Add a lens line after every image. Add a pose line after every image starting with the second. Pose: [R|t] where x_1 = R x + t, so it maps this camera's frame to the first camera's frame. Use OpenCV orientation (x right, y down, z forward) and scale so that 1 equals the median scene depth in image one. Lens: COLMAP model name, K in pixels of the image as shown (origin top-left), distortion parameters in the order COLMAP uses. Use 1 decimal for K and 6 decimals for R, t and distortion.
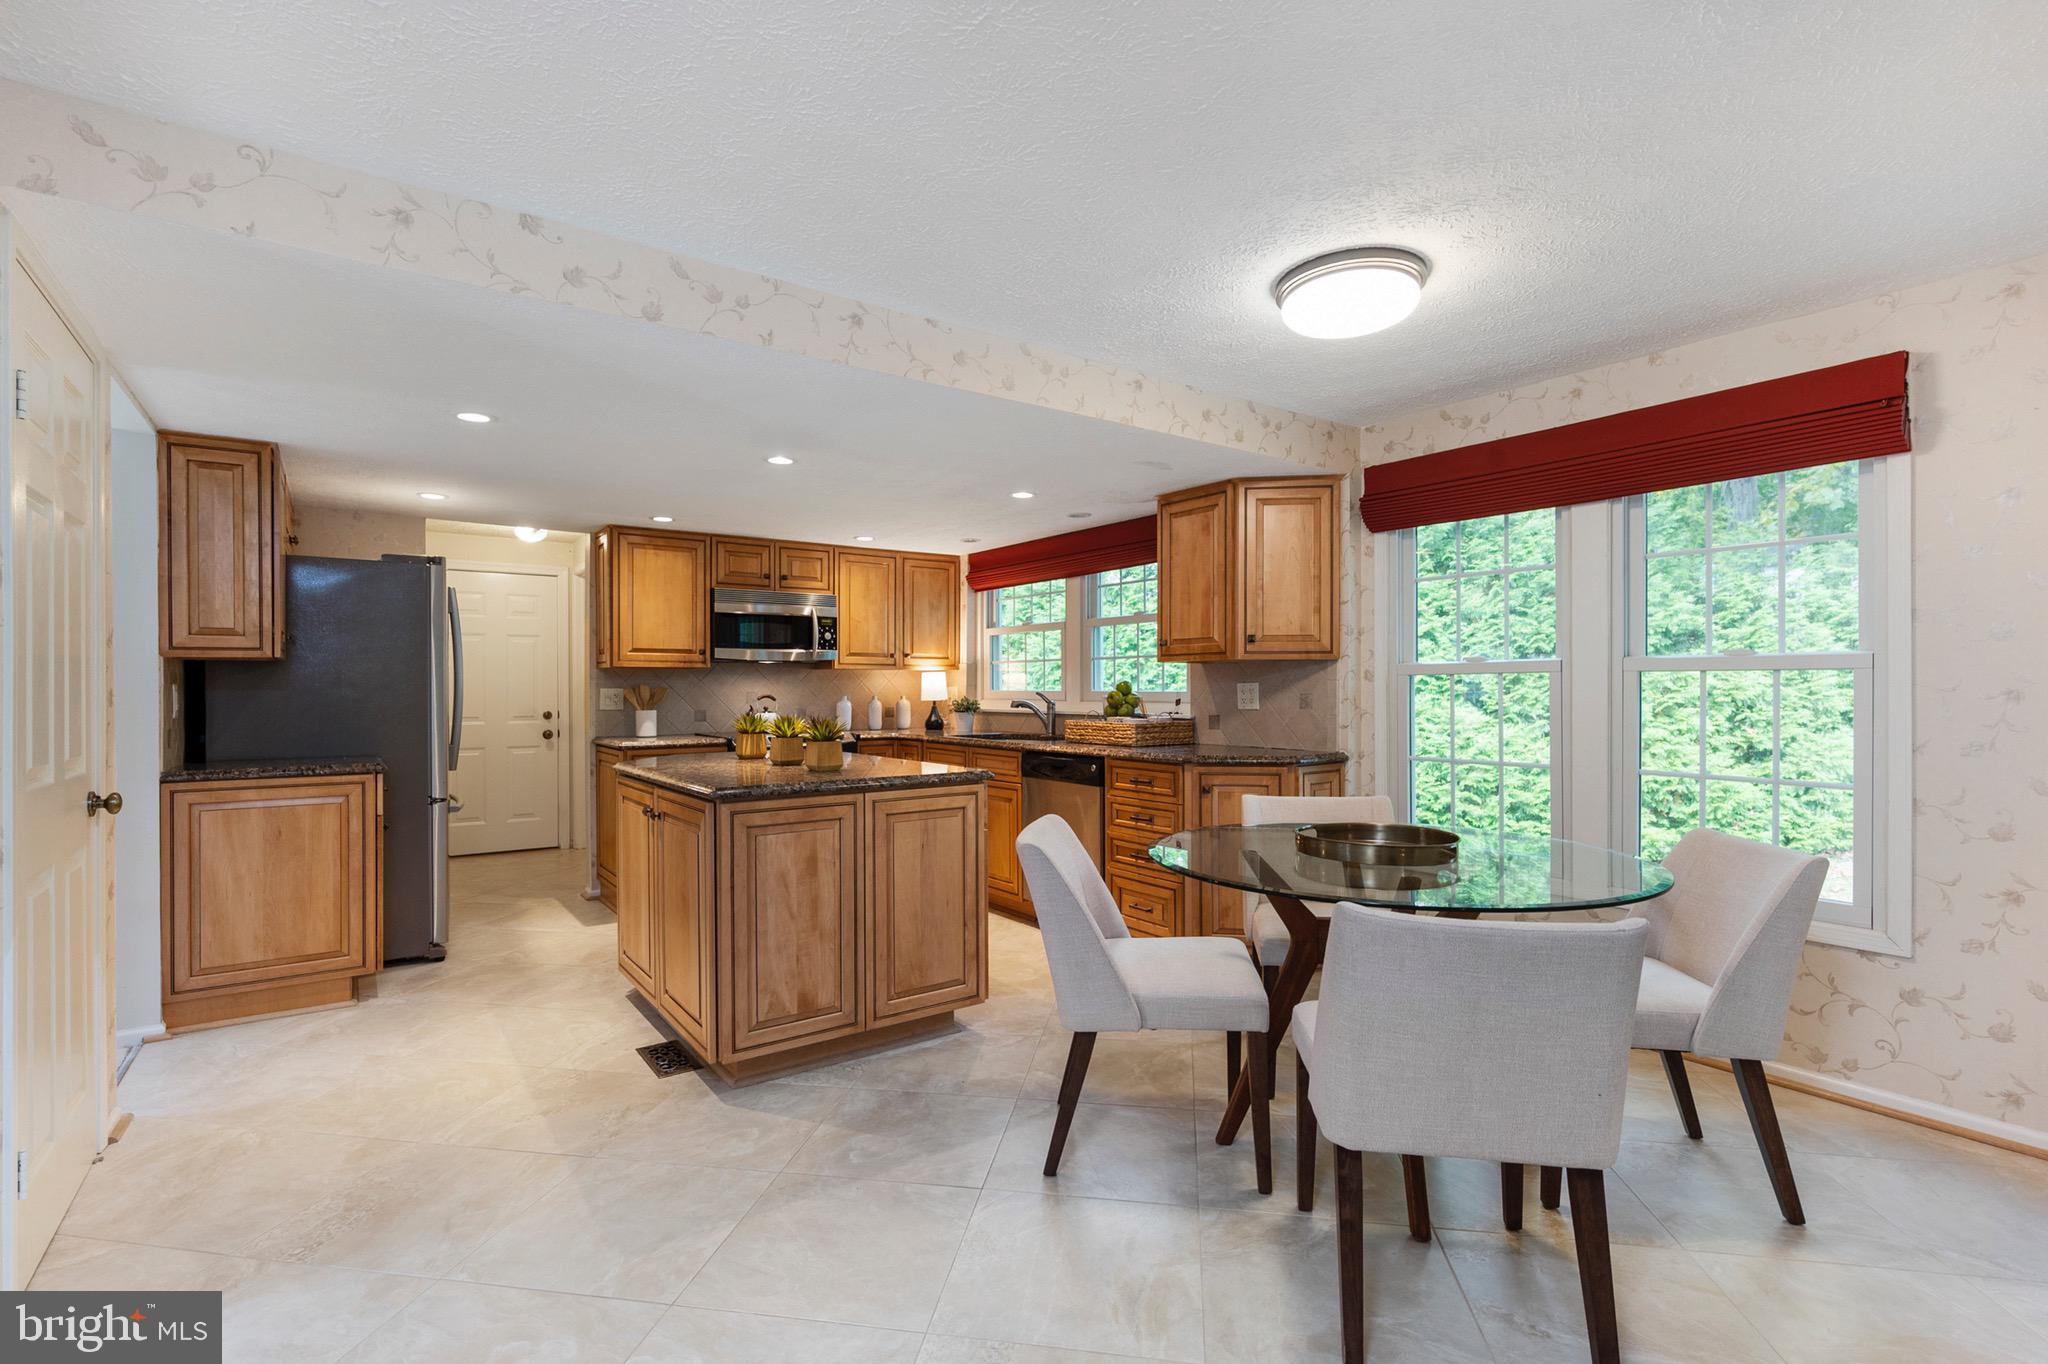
lens RADIAL K [[936.6, 0, 1023.5], [0, 936.6, 686.6], [0, 0, 1]] dist [-0.000484, -0.001847]
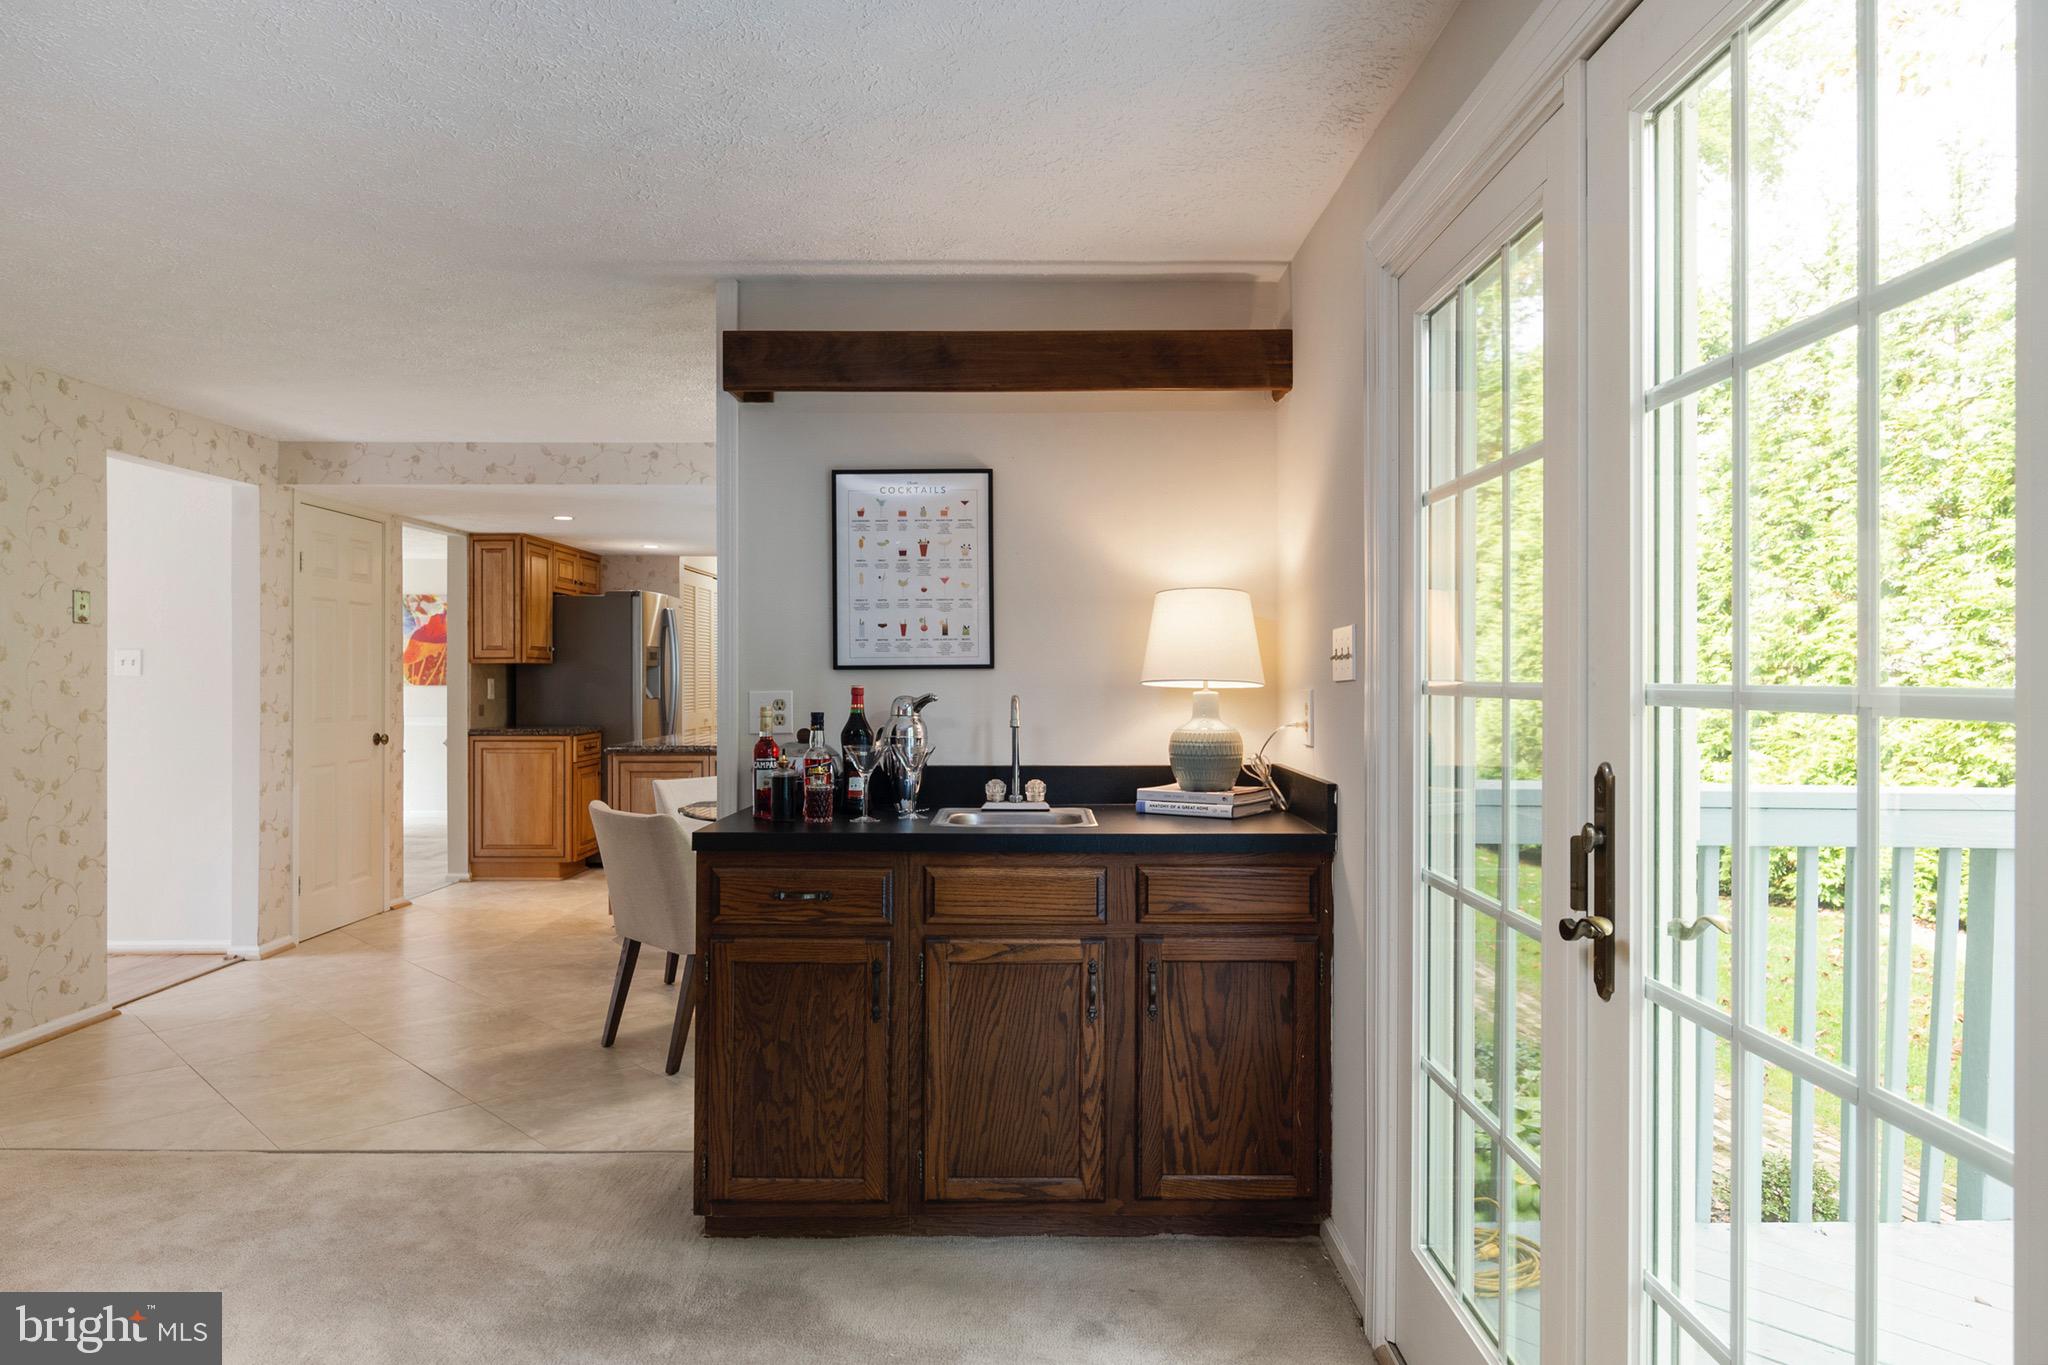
lens RADIAL K [[1256.2, 0, 1031.5], [0, 1256.2, 673.0], [0, 0, 1]] dist [-0.003359, 0.001233]
pose [[0.814406, 0.003185, -0.580286, 0.729724], [-0.002022, 0.999994, 0.002651, -0.012381], [0.580291, -0.000986, 0.814408, -0.169533]]
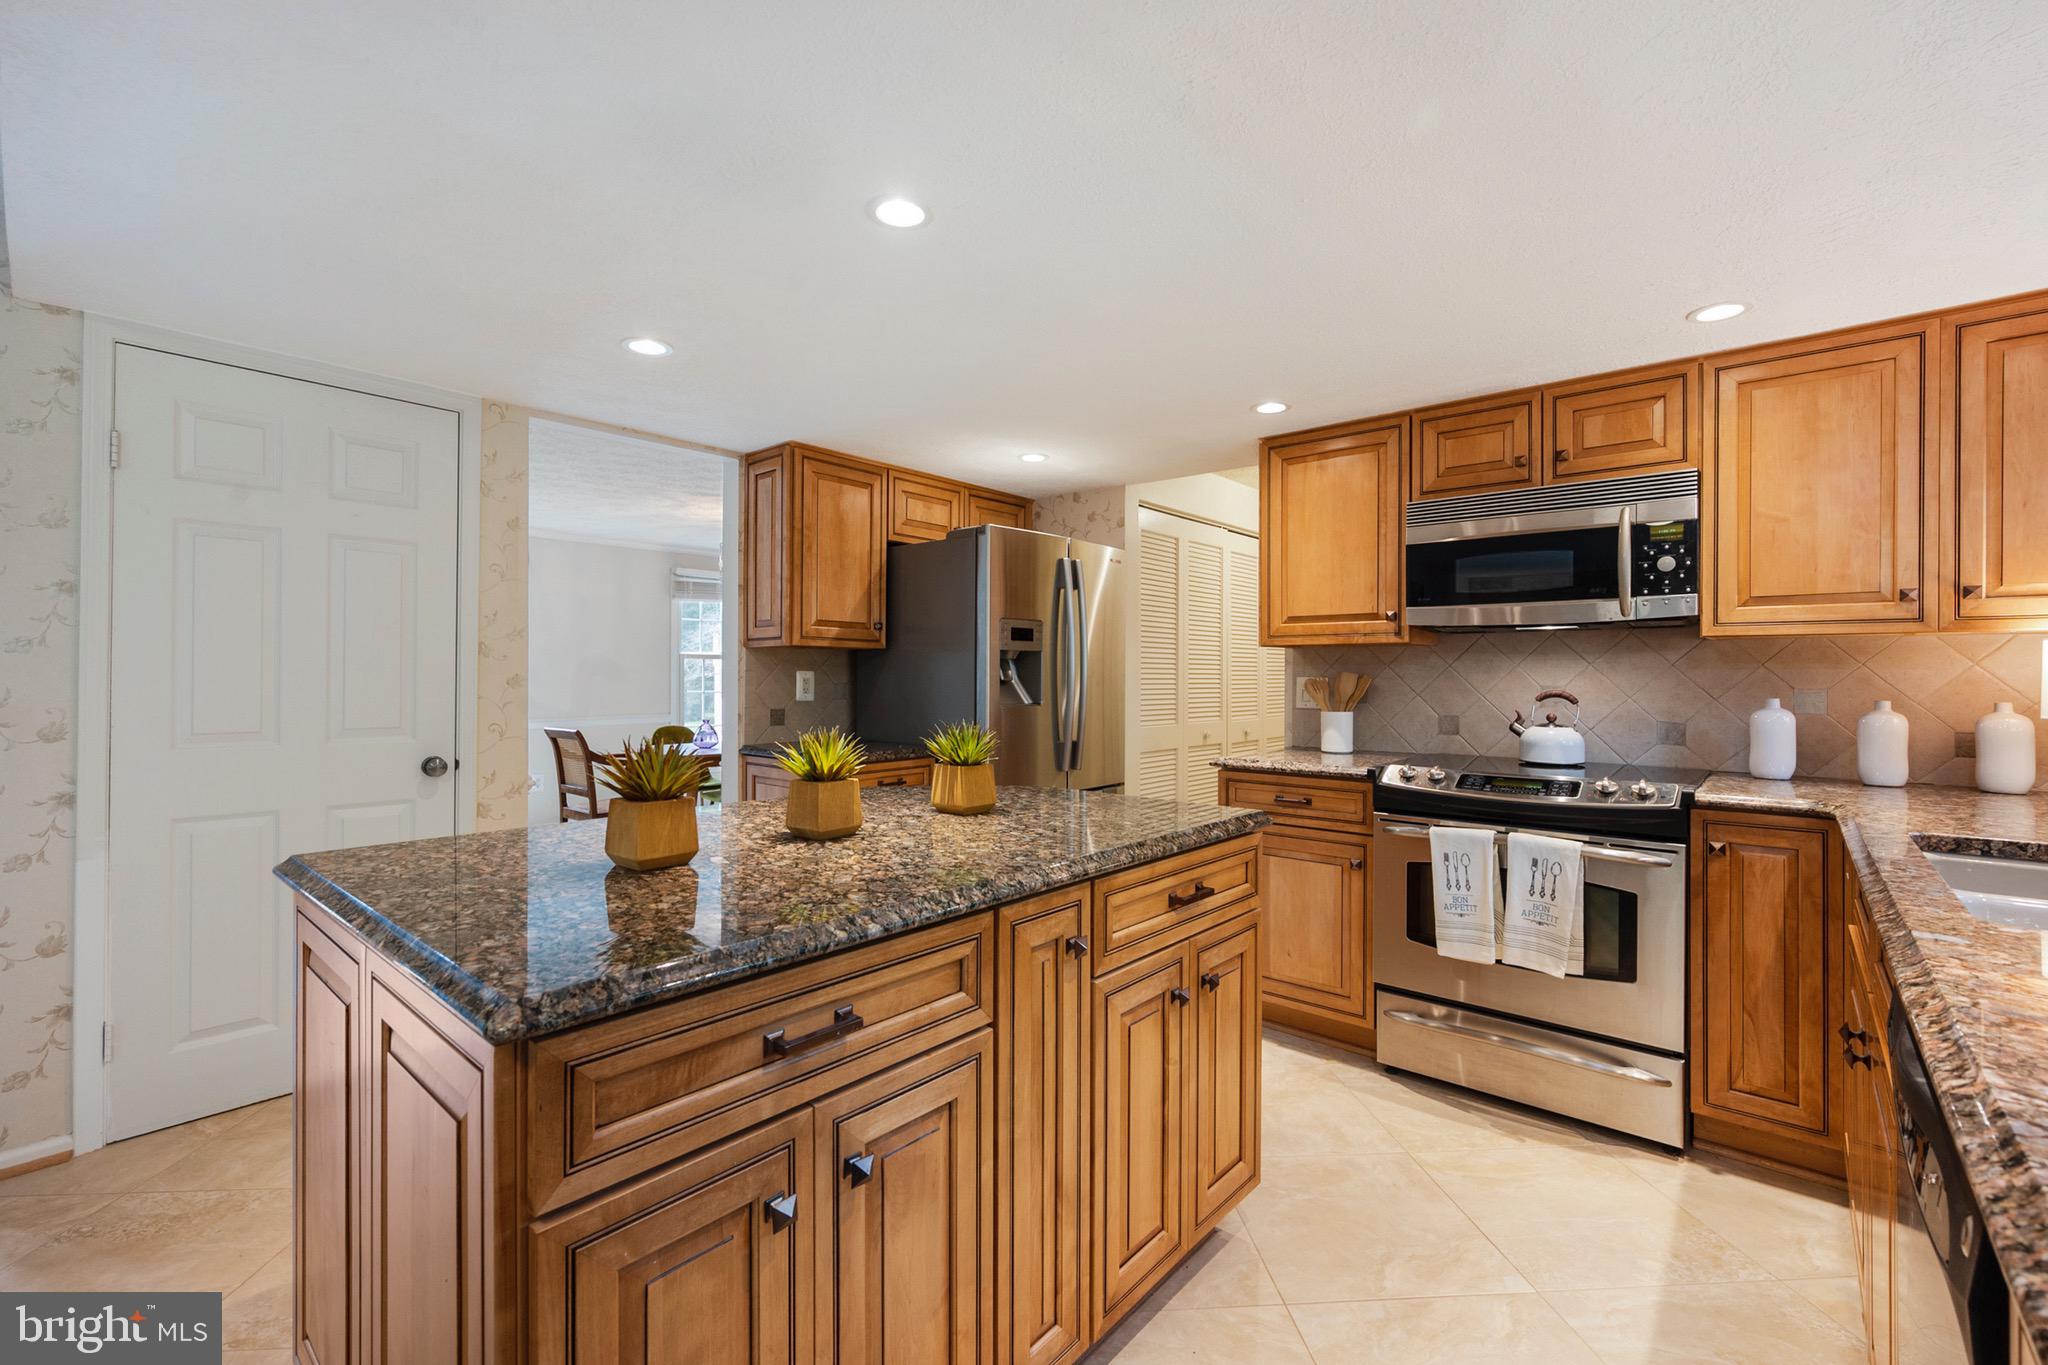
lens RADIAL K [[877.4, 0, 1028.6], [0, 877.4, 673.7], [0, 0, 1]] dist [0.001721, -0.000651]
pose [[0.230183, 0.002053, -0.973145, 0.131502], [-0.003614, 0.999993, 0.001255, -0.000985], [0.973141, 0.003228, 0.230189, 0.618518]]
